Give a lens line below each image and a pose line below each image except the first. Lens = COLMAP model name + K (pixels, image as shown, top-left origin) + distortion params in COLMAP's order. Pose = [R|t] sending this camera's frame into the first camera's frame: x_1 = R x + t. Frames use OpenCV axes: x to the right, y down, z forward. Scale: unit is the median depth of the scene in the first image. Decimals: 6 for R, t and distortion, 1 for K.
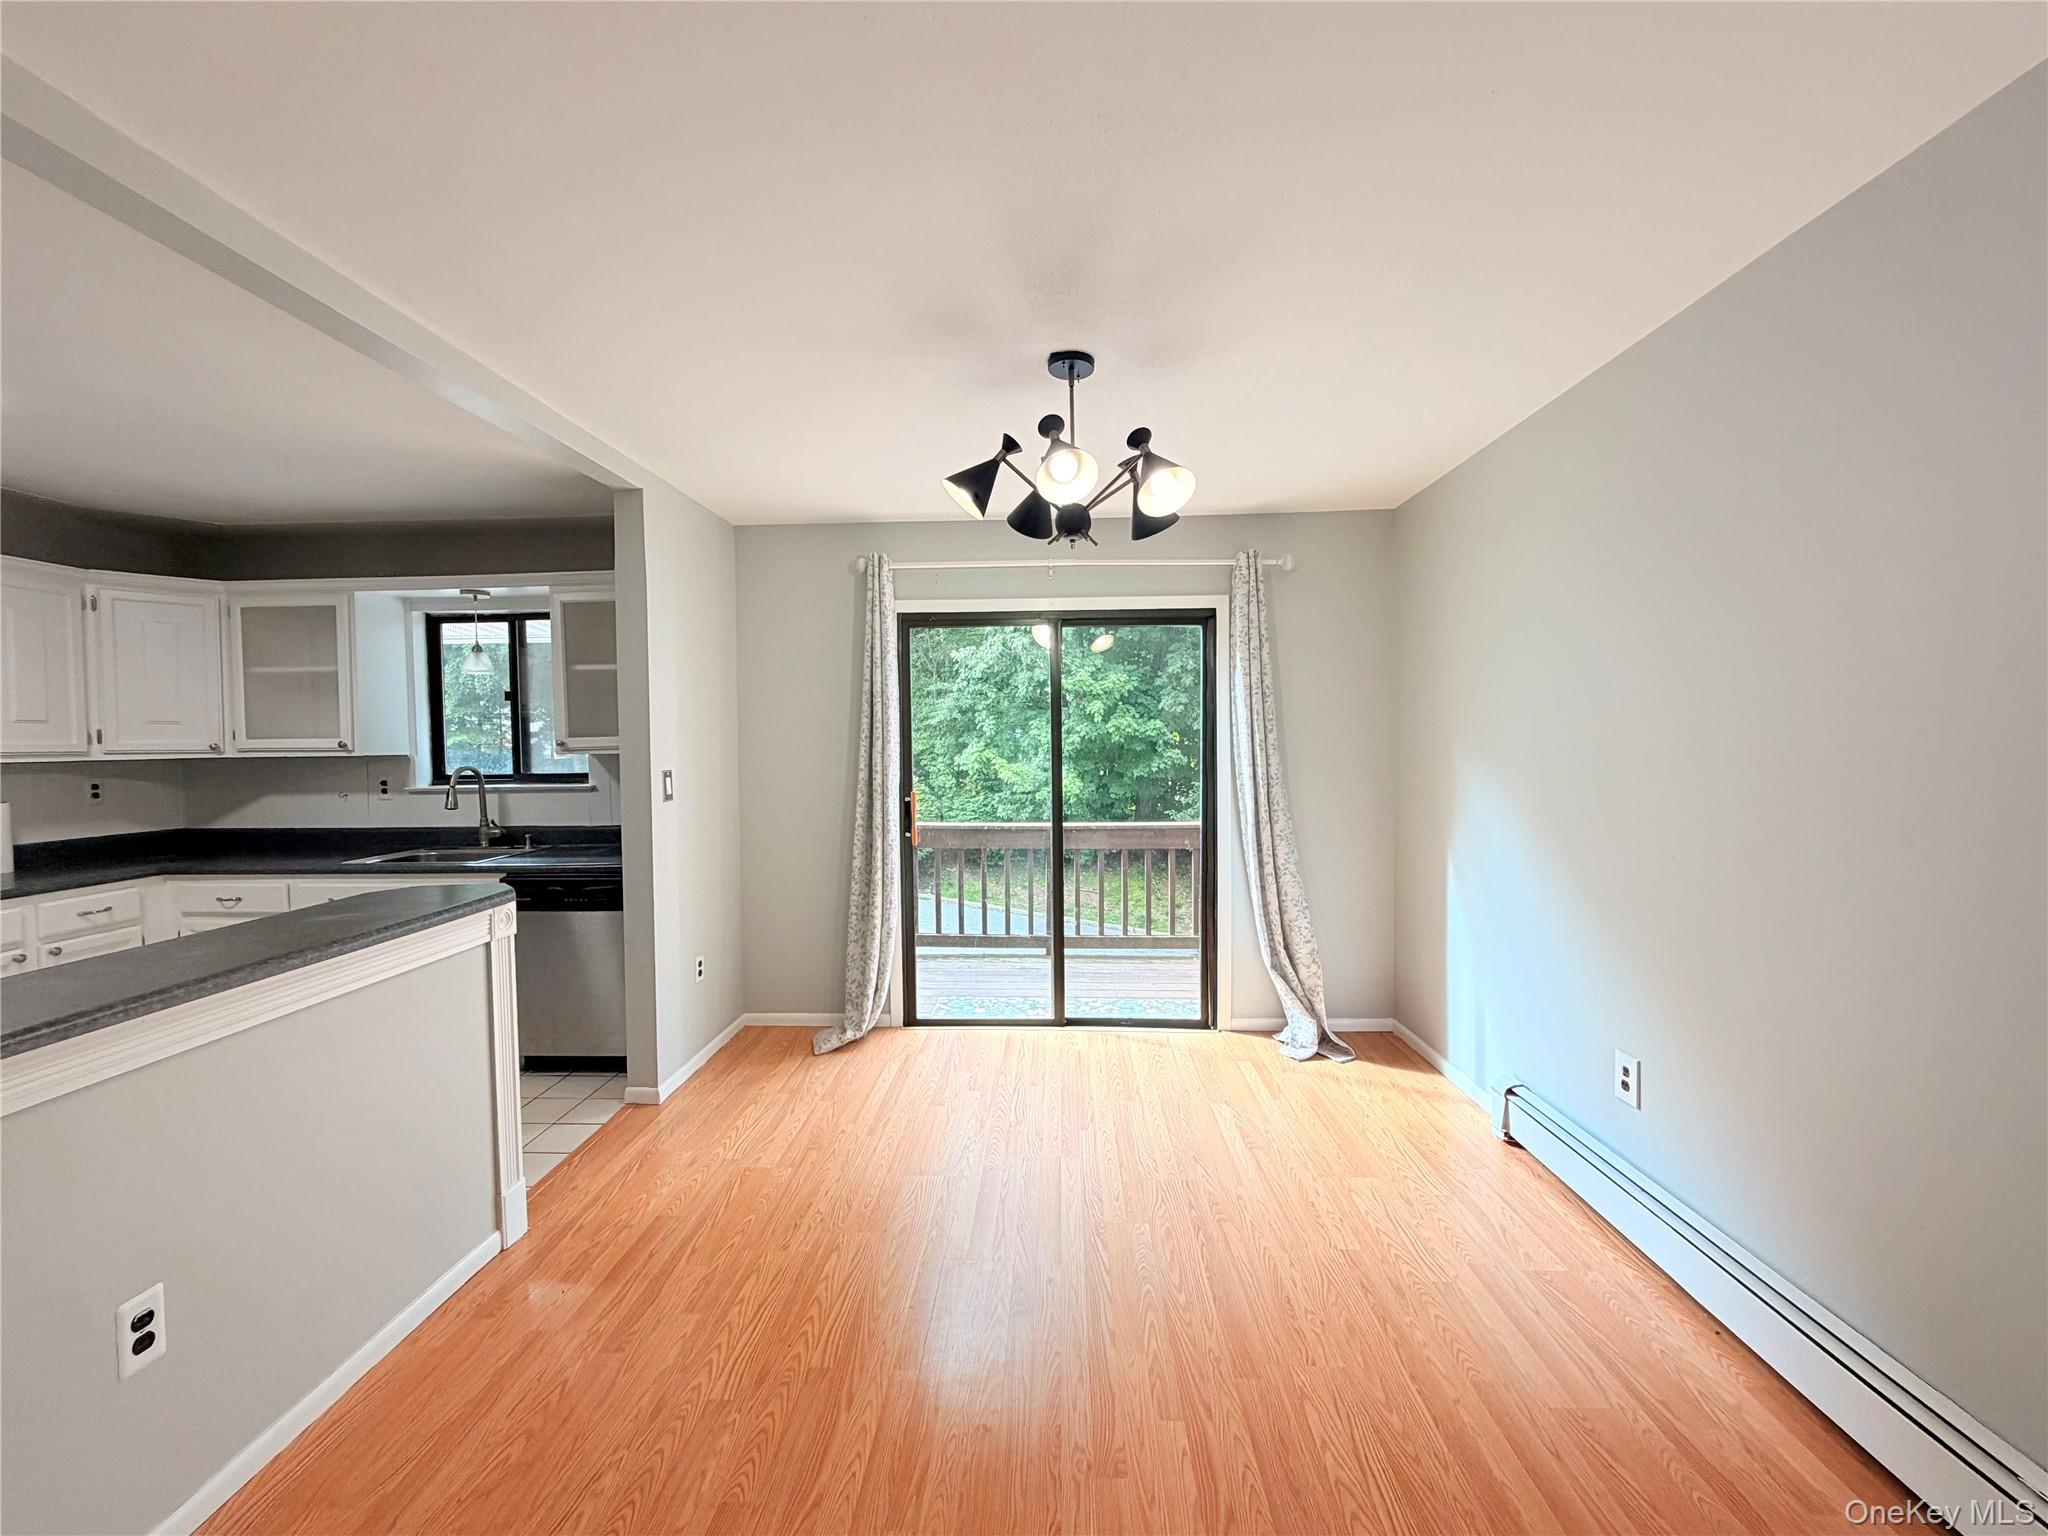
lens RADIAL K [[816.1, 0, 1026.2], [0, 816.1, 774.0], [0, 0, 1]] dist [-0.002472, -0.000282]
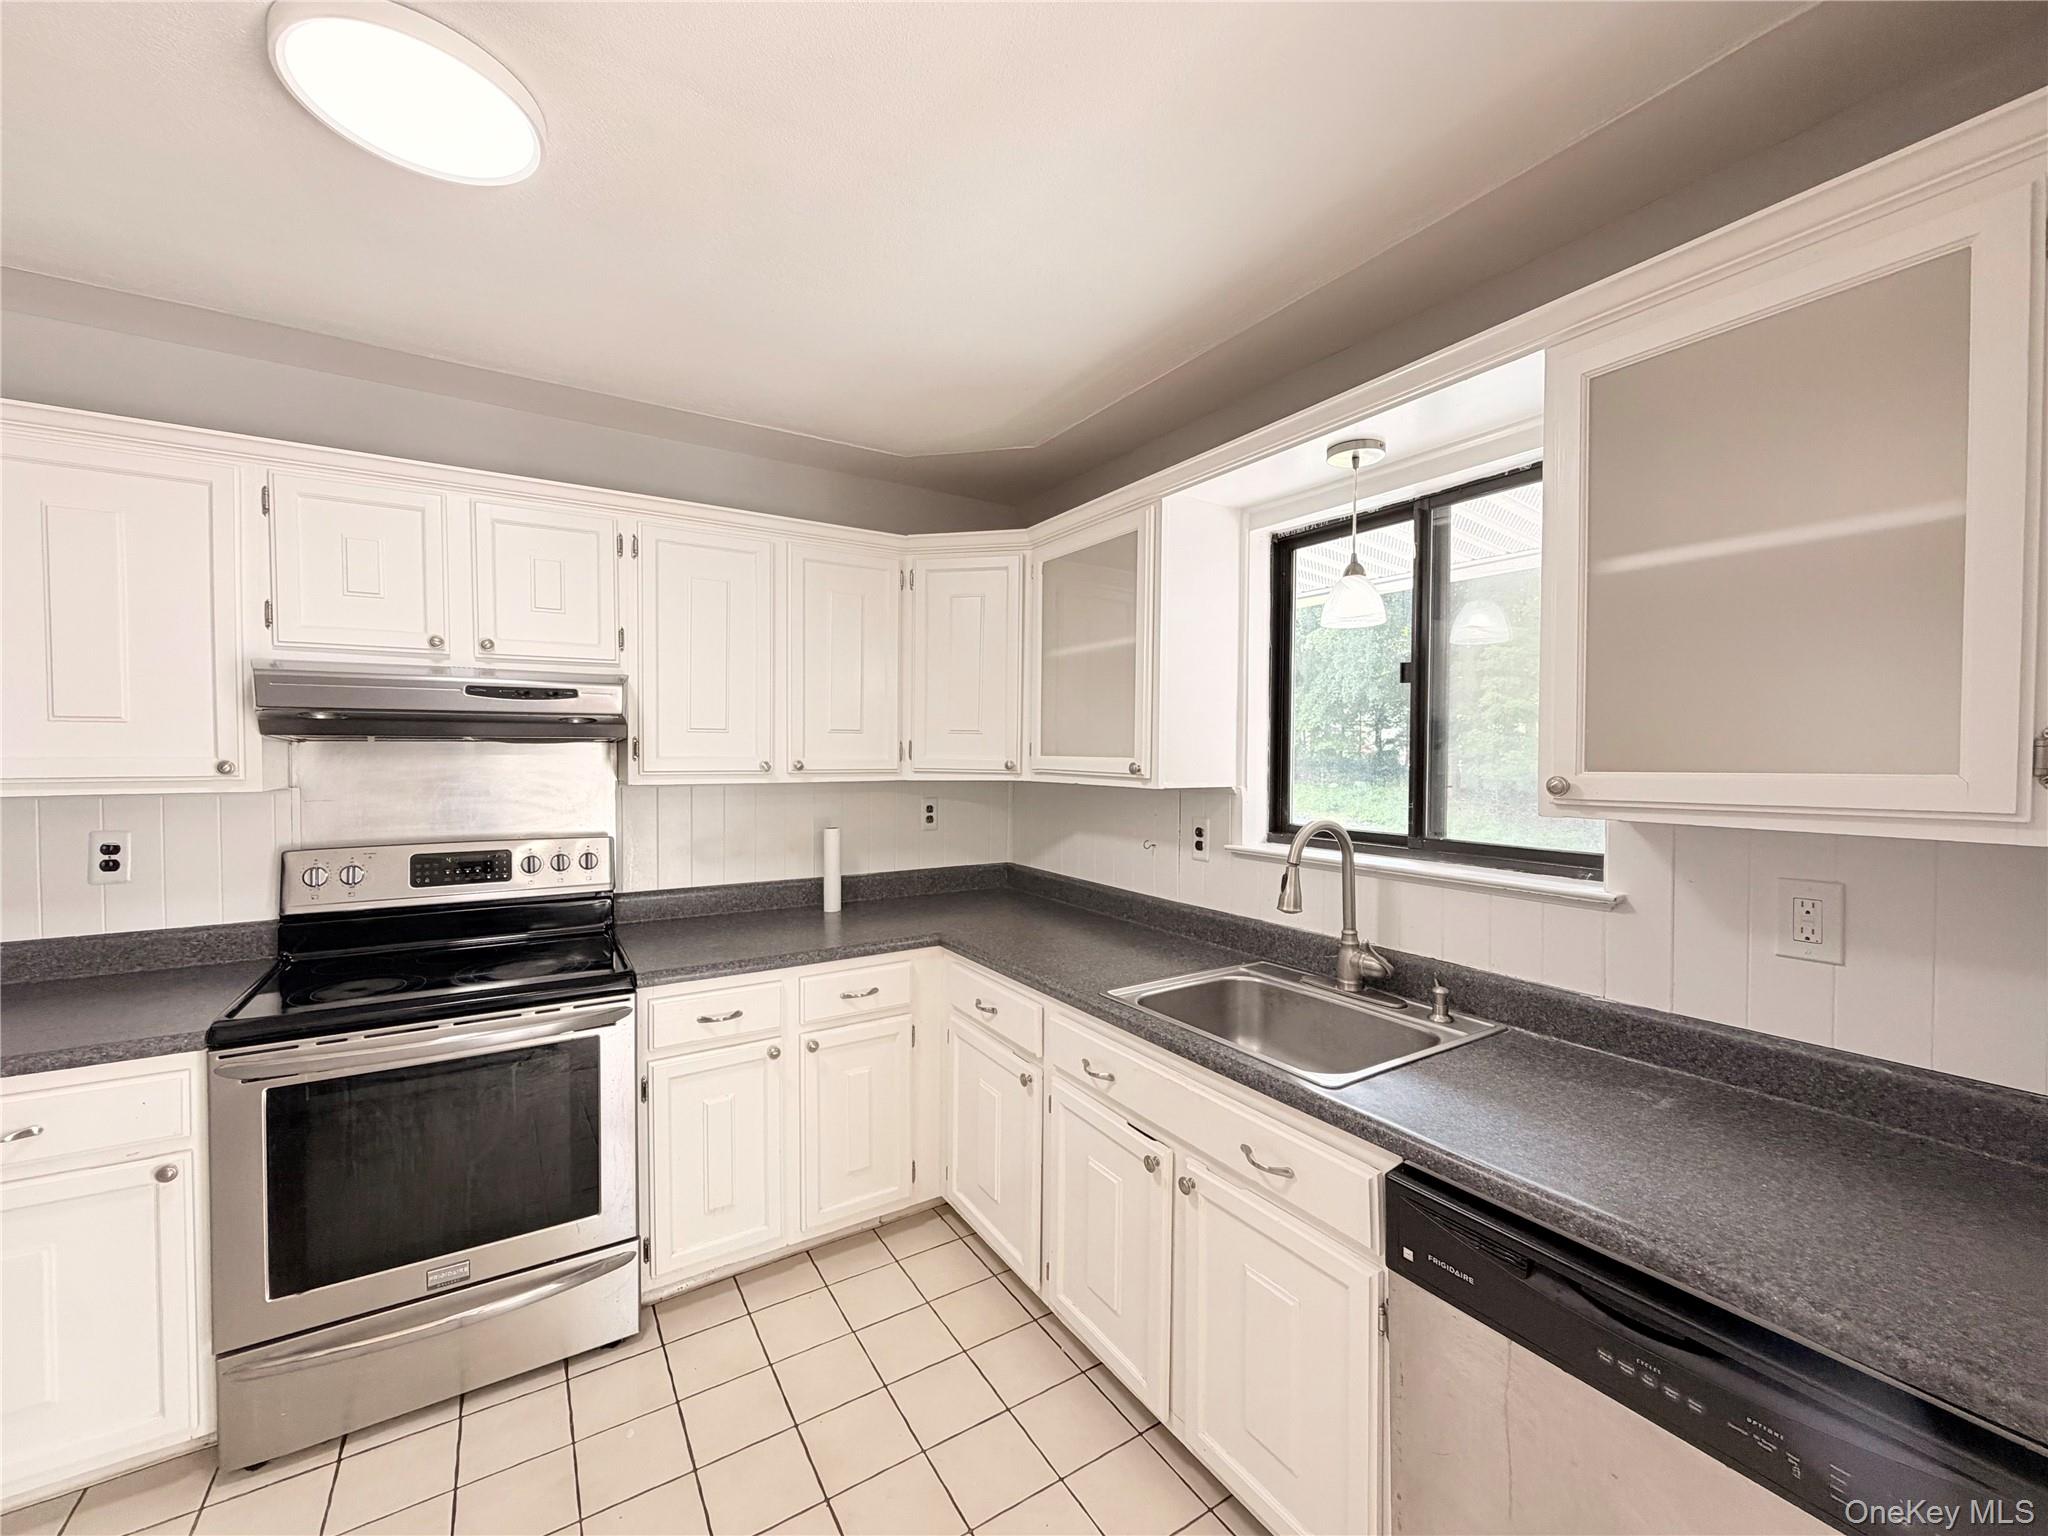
lens RADIAL K [[816.1, 0, 1020.8], [0, 816.1, 771.7], [0, 0, 1]] dist [-0.002472, -0.000282]
pose [[0.569084, 0.035305, -0.821521, -0.397666], [-0.043975, 0.998955, 0.012468, -0.036229], [0.821102, 0.029031, 0.570042, 0.585158]]
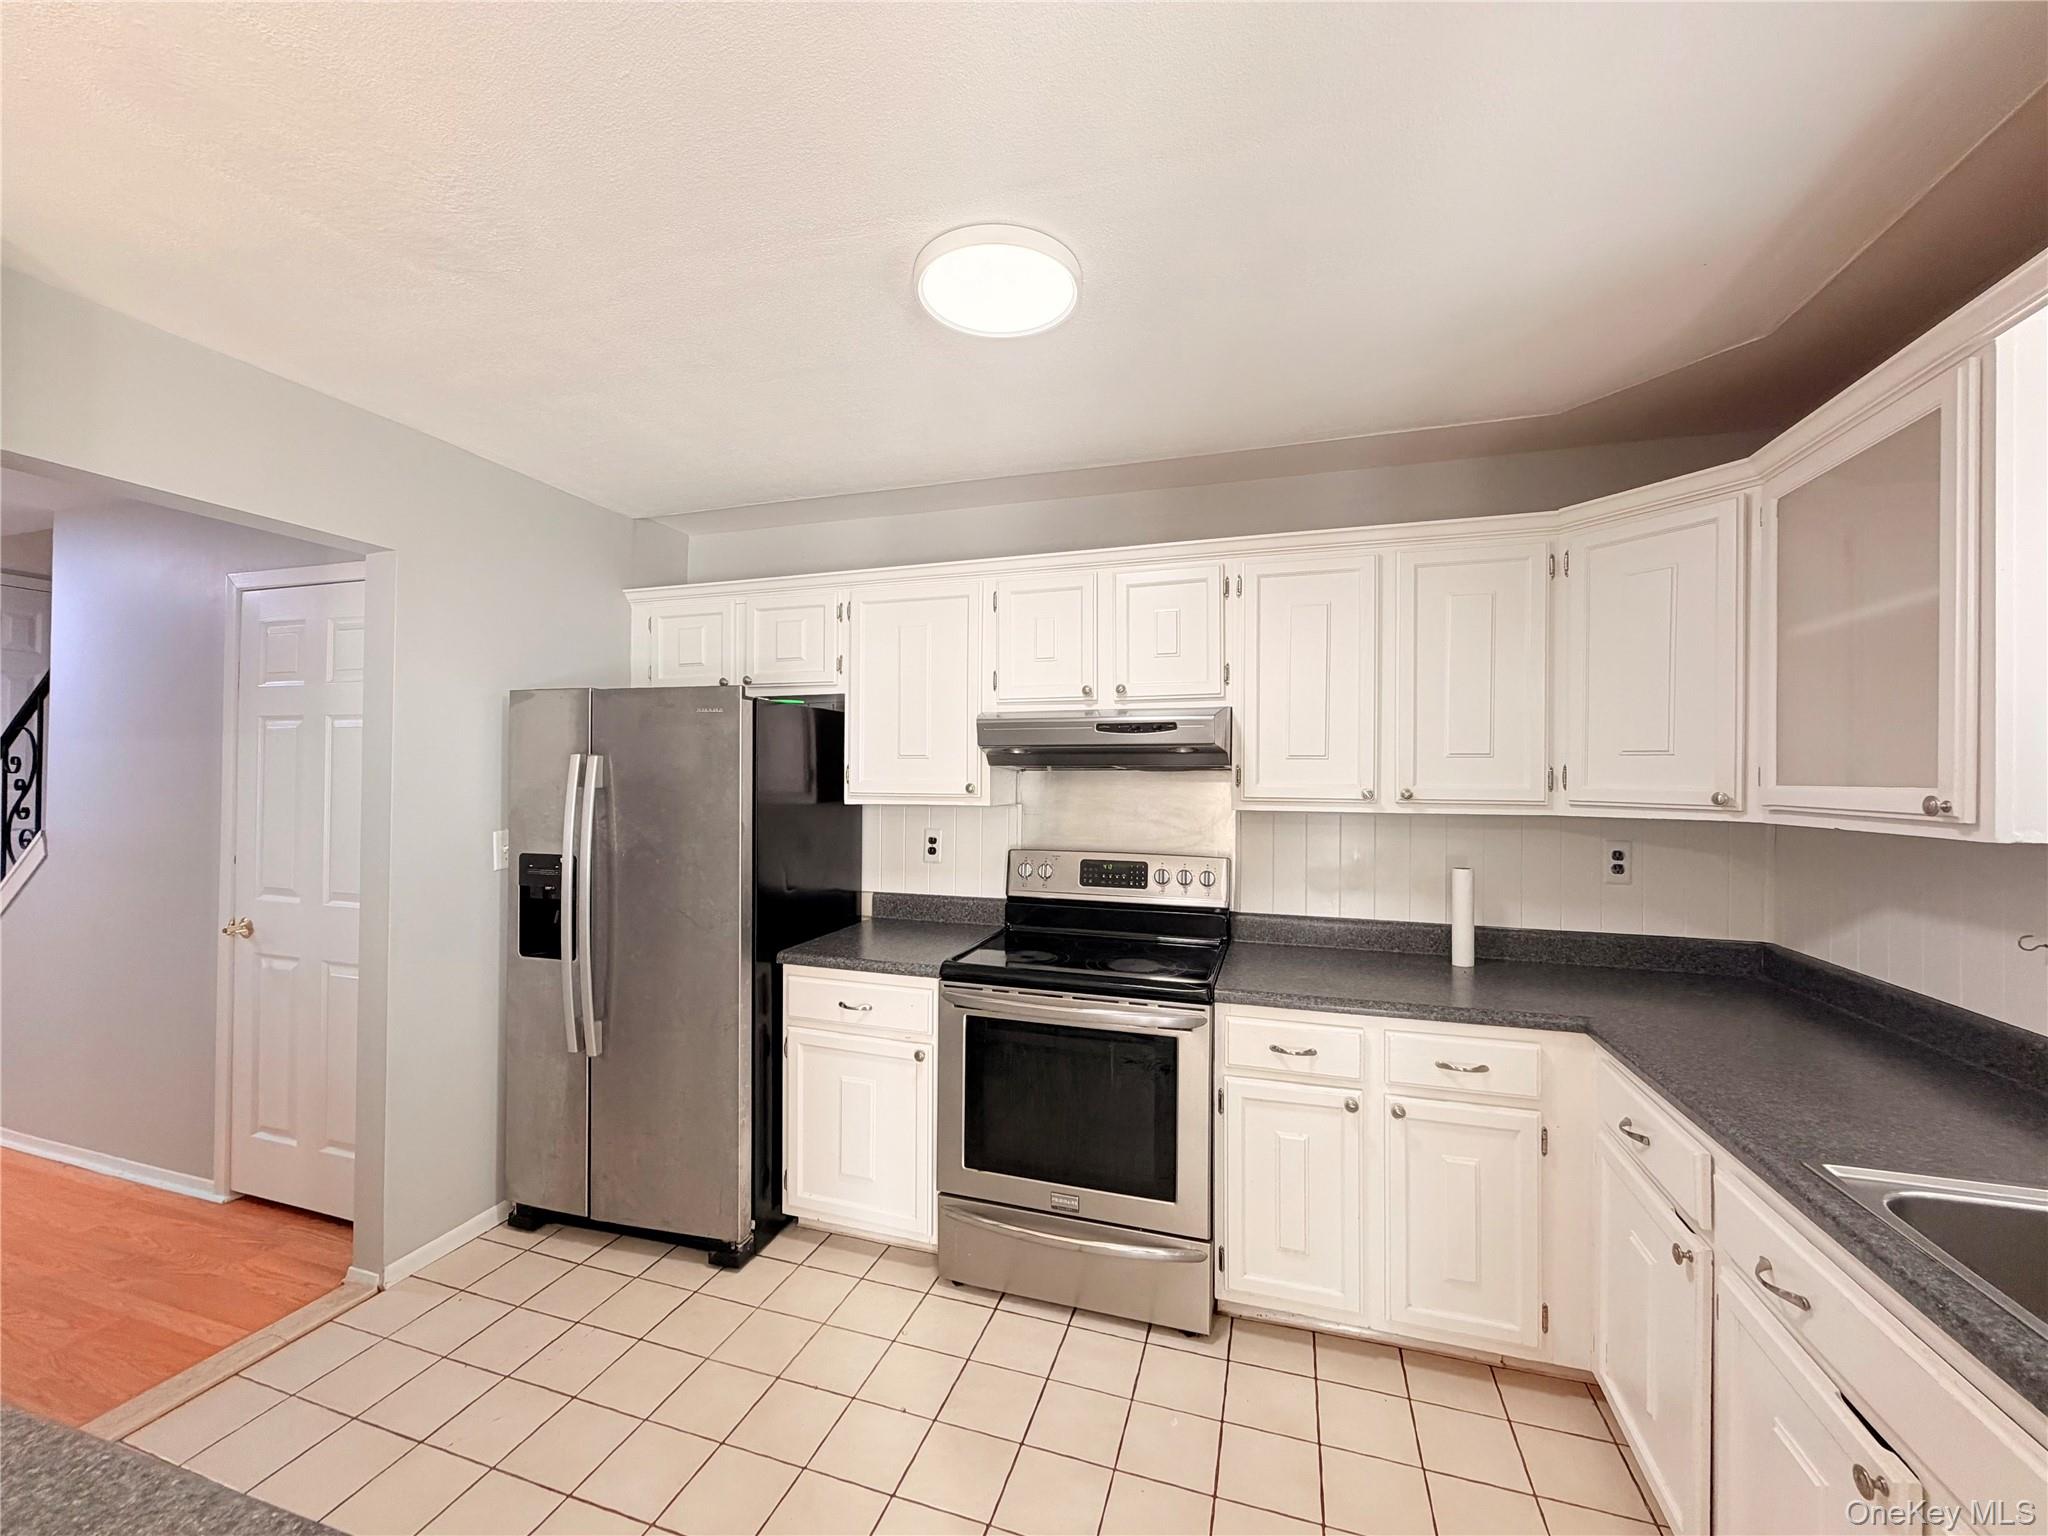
lens RADIAL K [[816.1, 0, 1010.8], [0, 816.1, 771.0], [0, 0, 1]] dist [-0.002472, -0.000282]
pose [[-0.271879, 0.001273, -0.962331, -0.393472], [-0.041930, 0.999034, 0.013168, -0.037778], [0.961418, 0.043931, -0.271563, 0.696567]]
